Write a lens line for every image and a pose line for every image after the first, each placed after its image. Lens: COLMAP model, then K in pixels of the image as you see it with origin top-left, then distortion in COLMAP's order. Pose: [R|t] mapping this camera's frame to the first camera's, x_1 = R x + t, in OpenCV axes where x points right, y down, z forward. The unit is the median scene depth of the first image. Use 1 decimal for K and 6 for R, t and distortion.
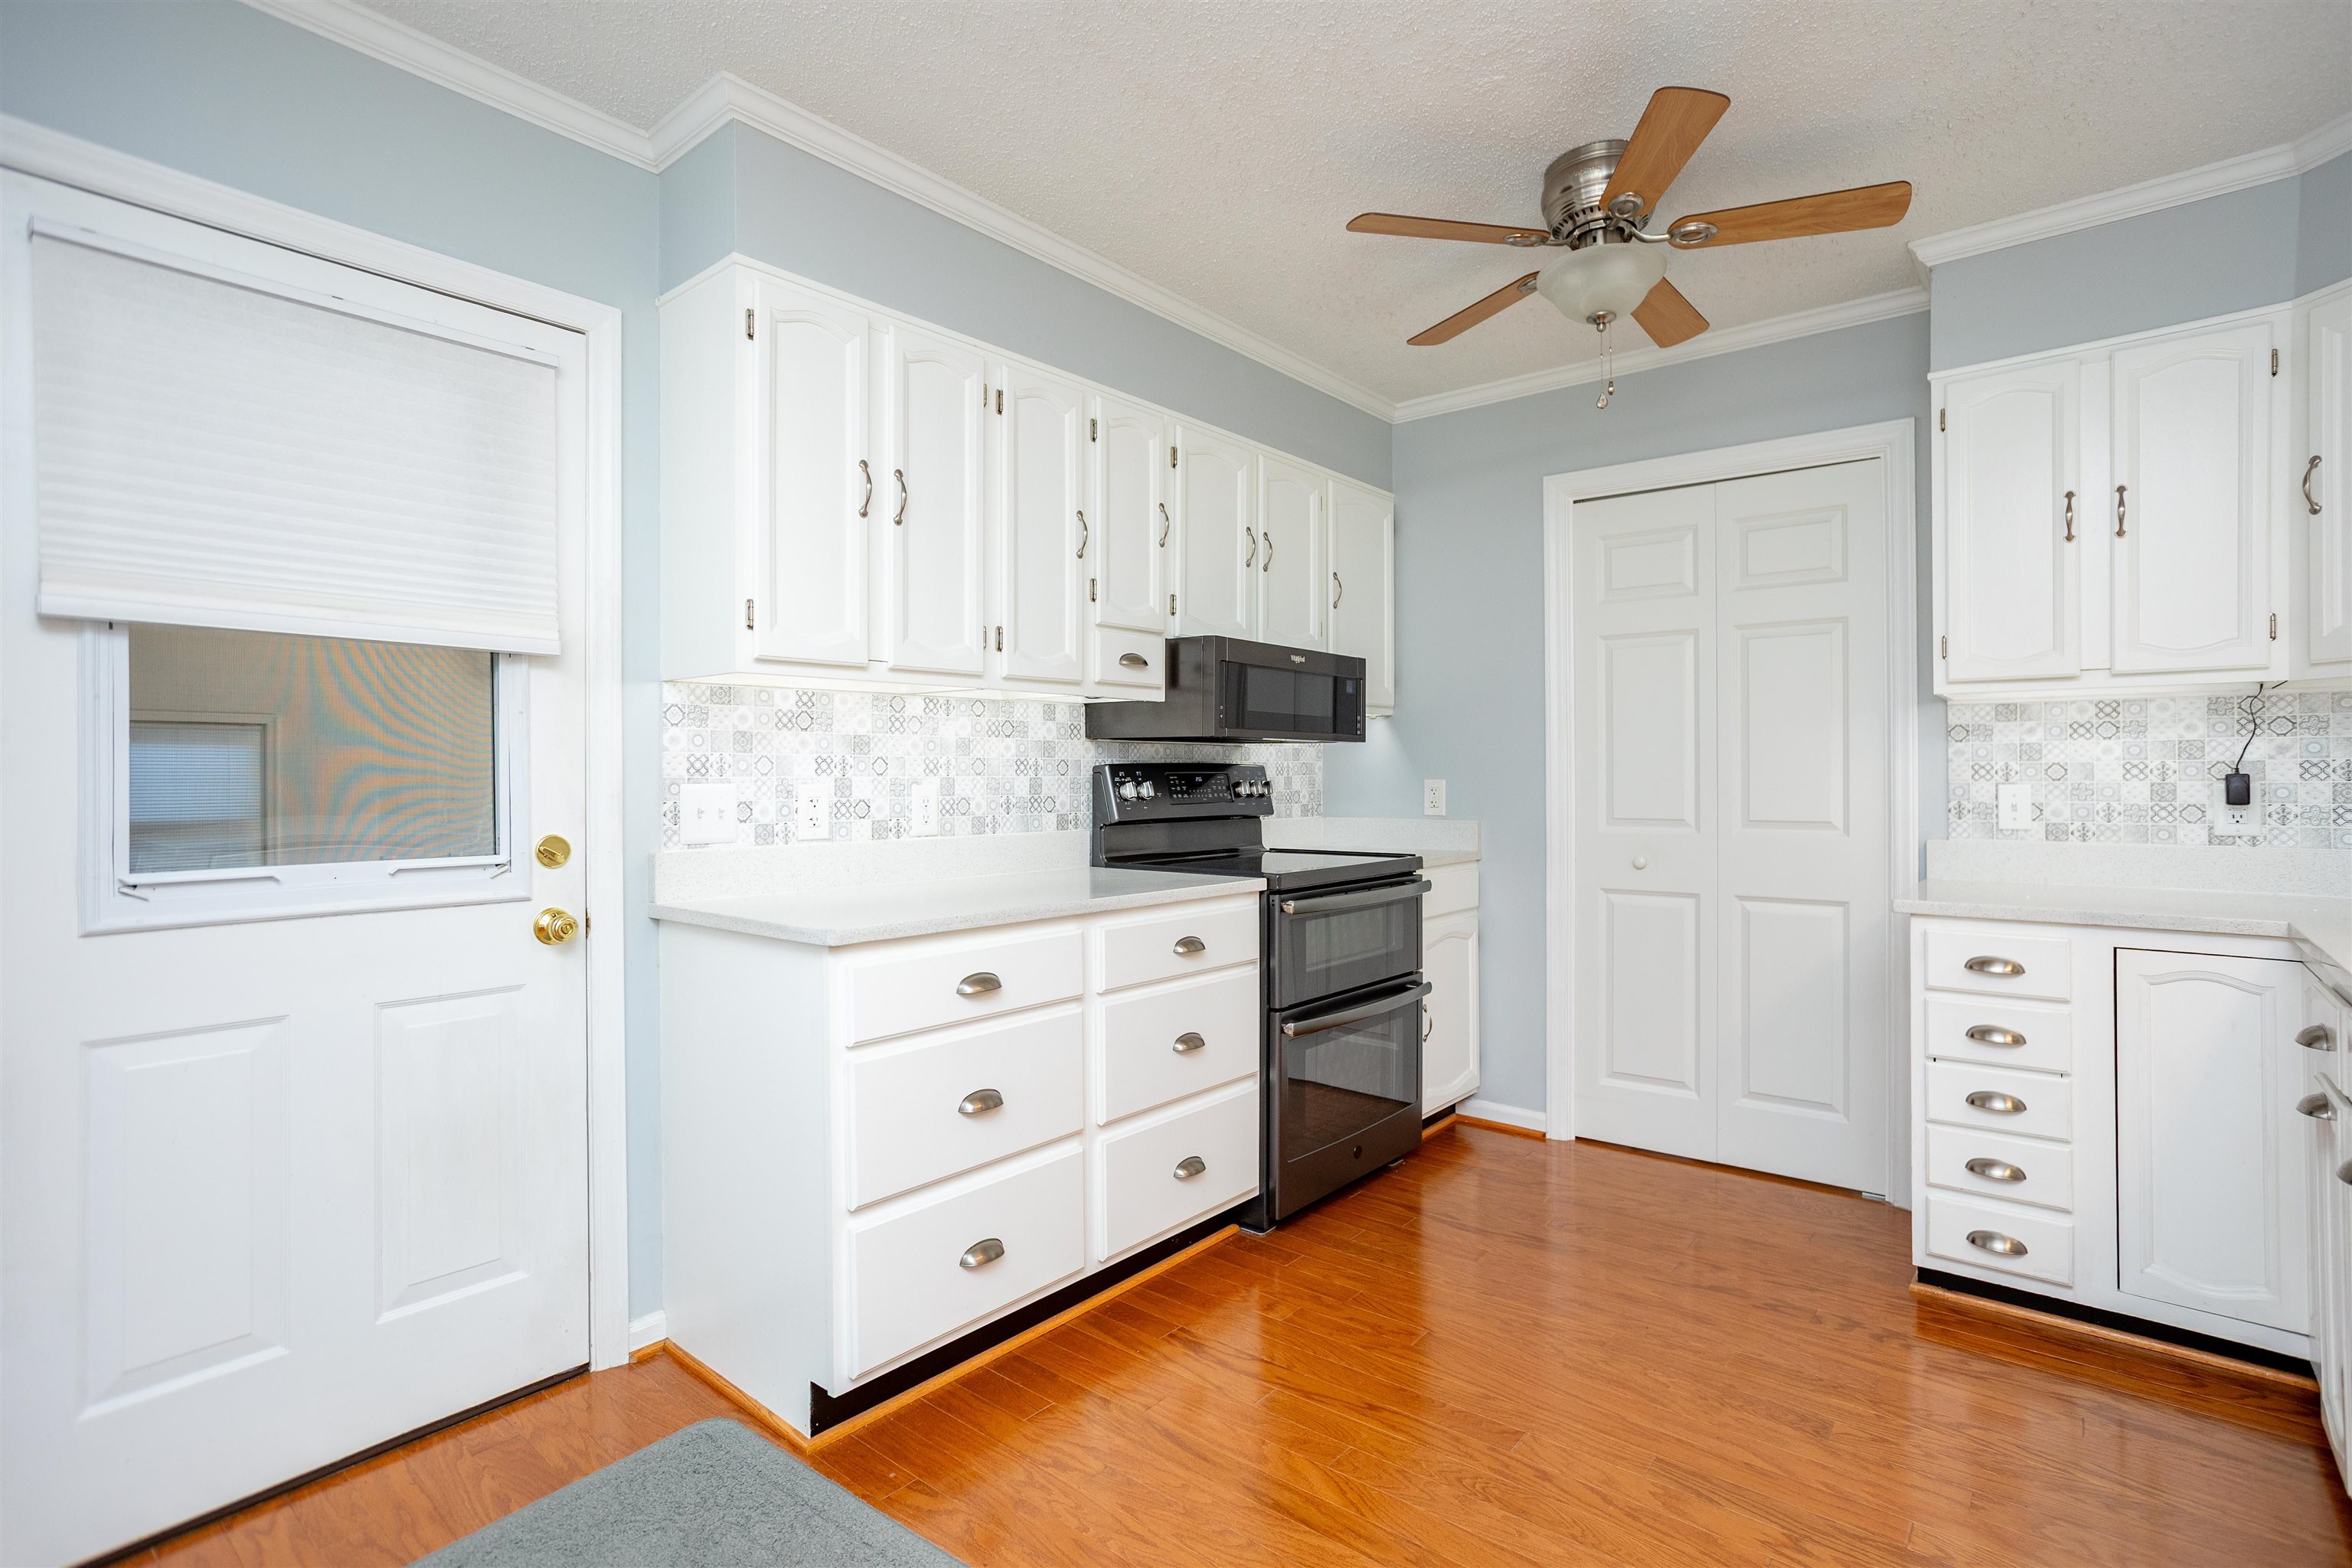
lens RADIAL K [[1156.6, 0, 1197.0], [0, 1156.6, 798.0], [0, 0, 1]] dist [-0.052337, 0.050661]
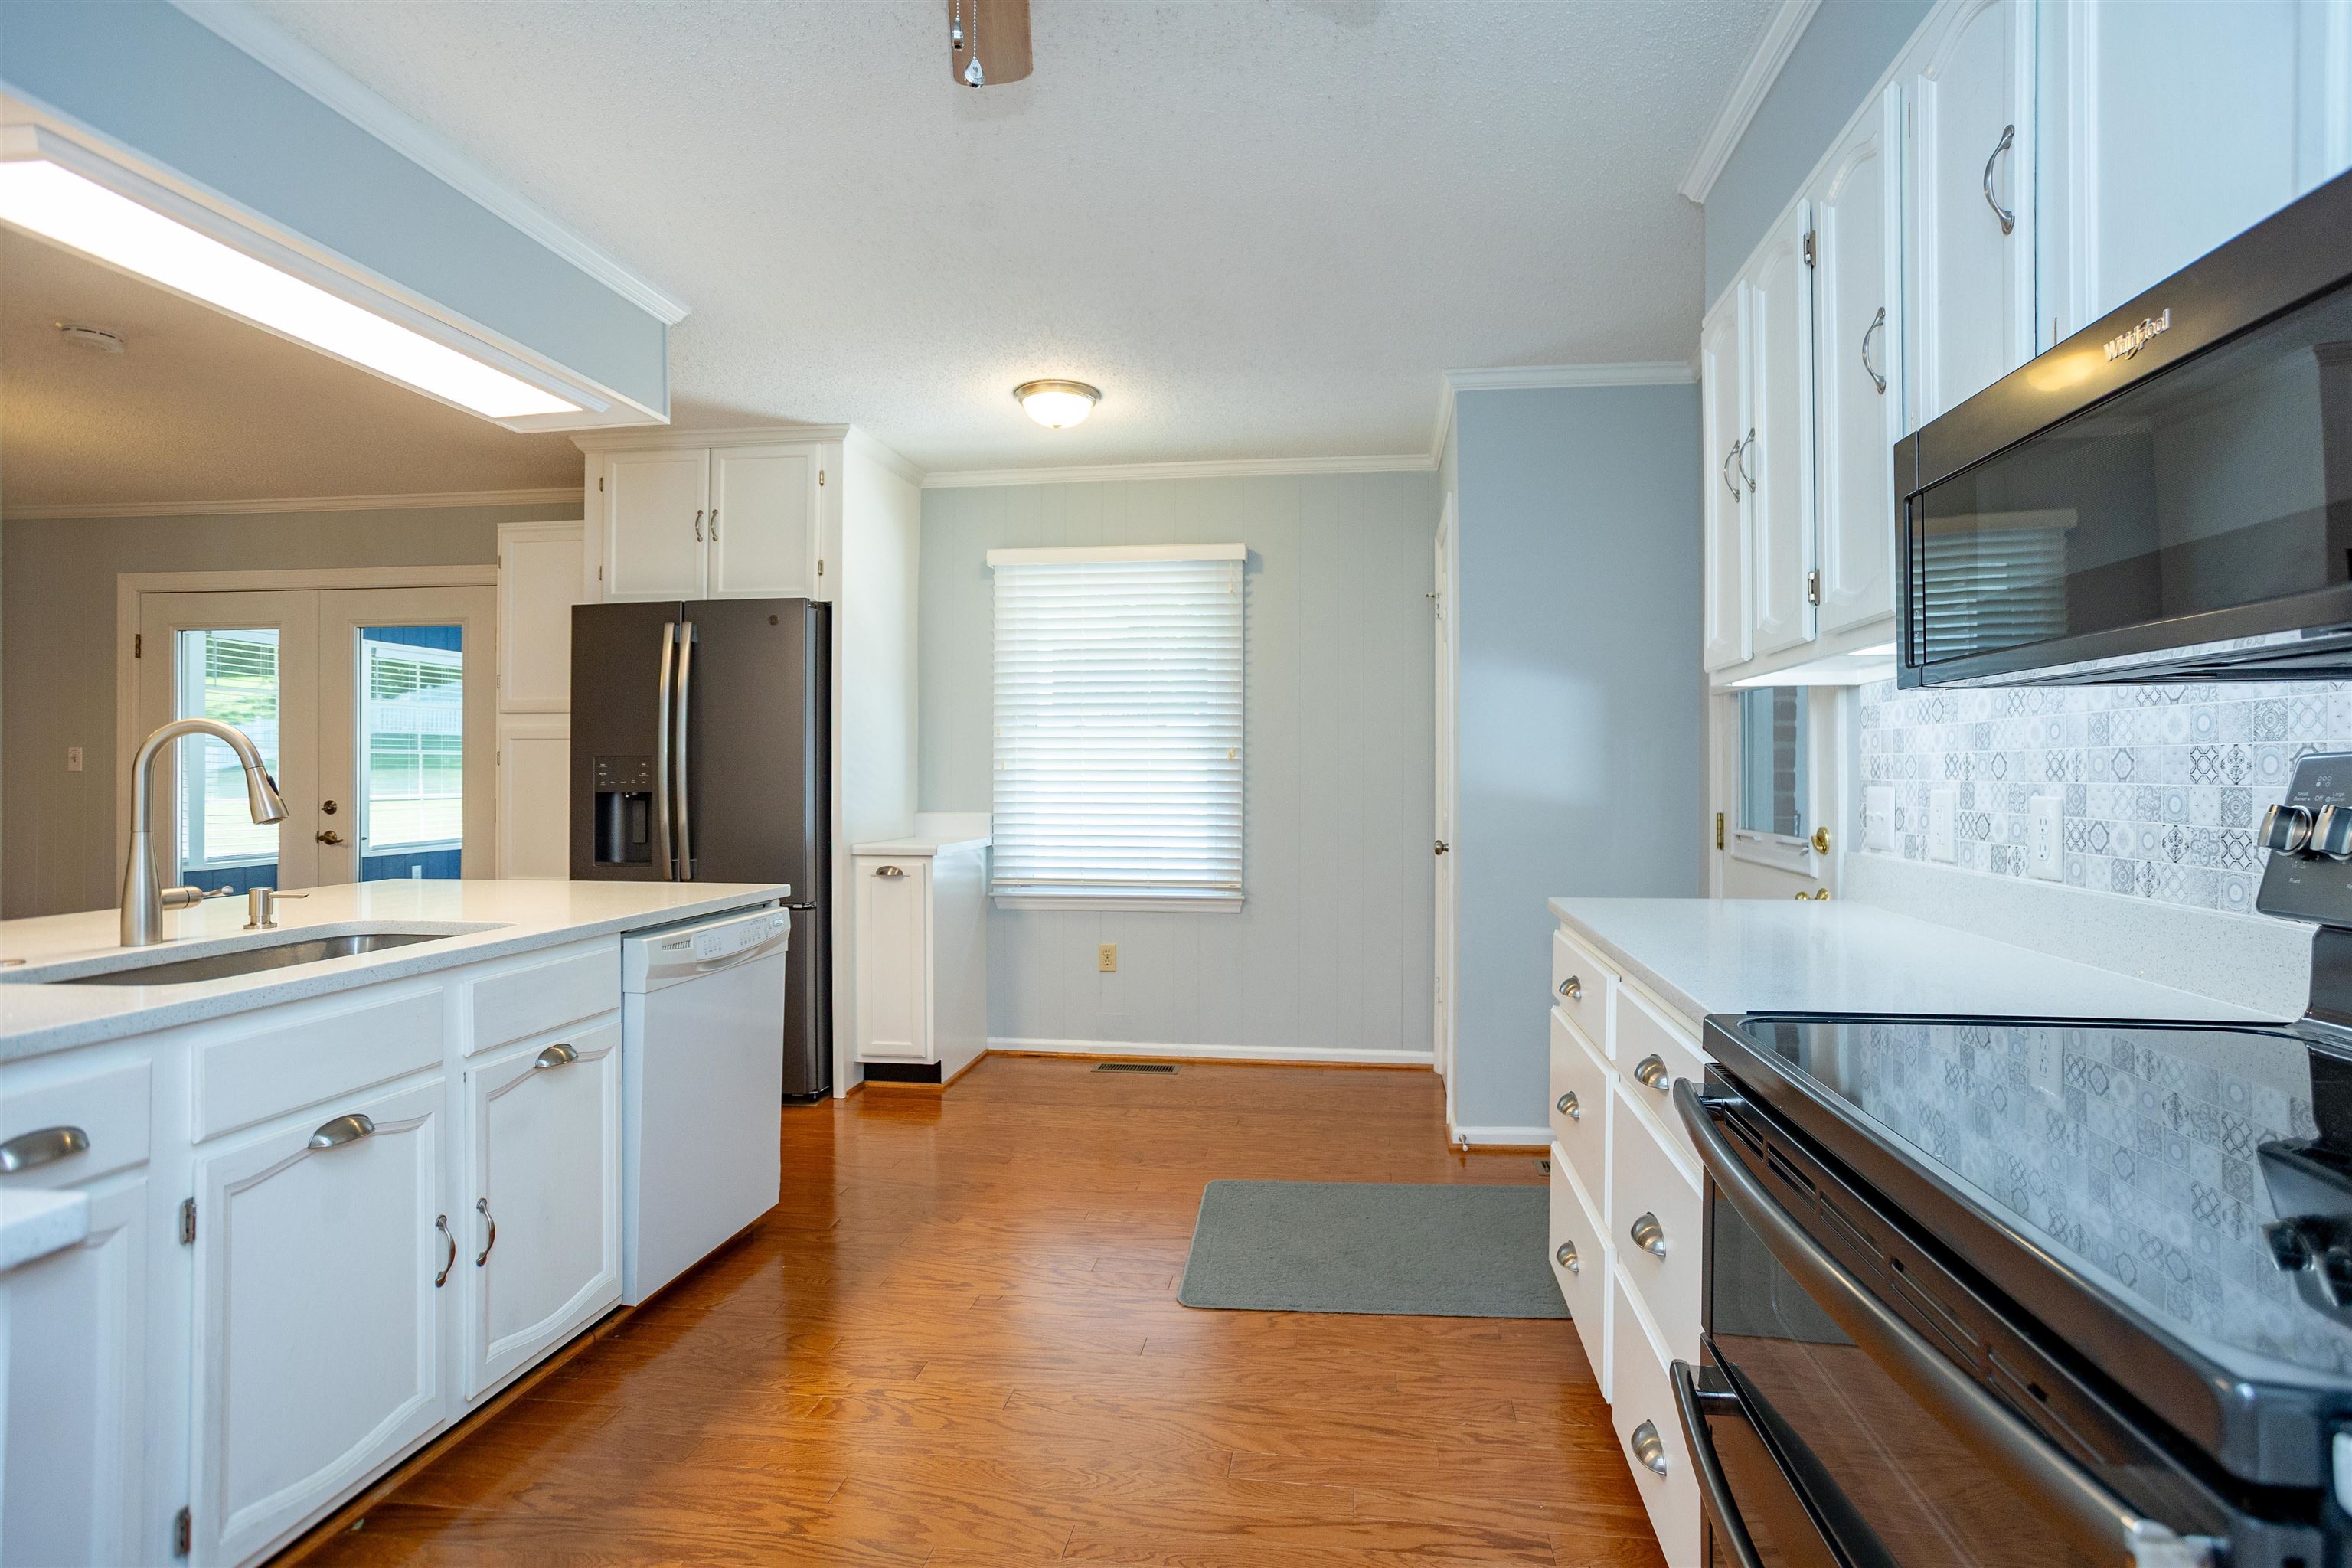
lens RADIAL K [[1142.6, 0, 1204.1], [0, 1142.6, 777.9], [0, 0, 1]] dist [-0.046993, 0.030196]
pose [[-0.859649, 0.005731, -0.510853, 0.470274], [-0.006637, 0.999727, 0.022385, -0.032391], [0.510842, 0.022634, -0.859377, 1.329825]]
